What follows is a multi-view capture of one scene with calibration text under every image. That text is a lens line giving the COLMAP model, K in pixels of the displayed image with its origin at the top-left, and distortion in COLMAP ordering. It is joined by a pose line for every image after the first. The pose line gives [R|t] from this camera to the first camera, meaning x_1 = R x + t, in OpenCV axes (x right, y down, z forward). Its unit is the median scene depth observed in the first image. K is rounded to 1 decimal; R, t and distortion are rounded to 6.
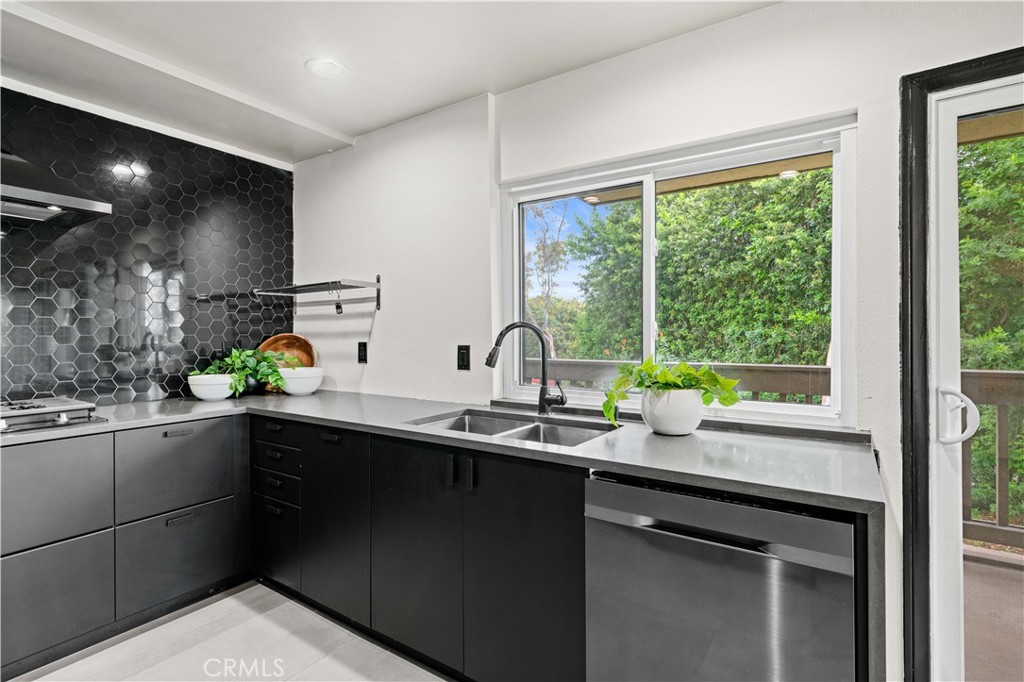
lens RADIAL K [[490.9, 0, 509.1], [0, 490.9, 337.7], [0, 0, 1]] dist [-0.000026, 0.000352]
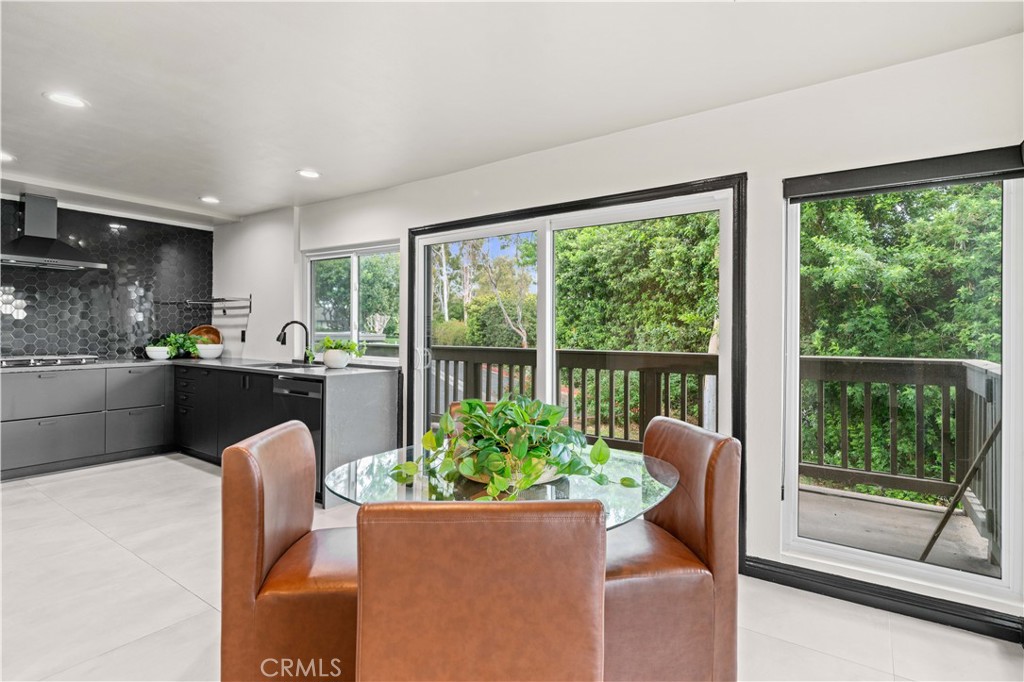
lens RADIAL K [[505.4, 0, 510.4], [0, 505.4, 329.3], [0, 0, 1]] dist [0.001167, 0.000057]
pose [[0.999824, 0.012380, -0.014085, 0.739681], [-0.012499, 0.999887, -0.008388, 0.008607], [0.013980, 0.008563, 0.999866, -0.885763]]
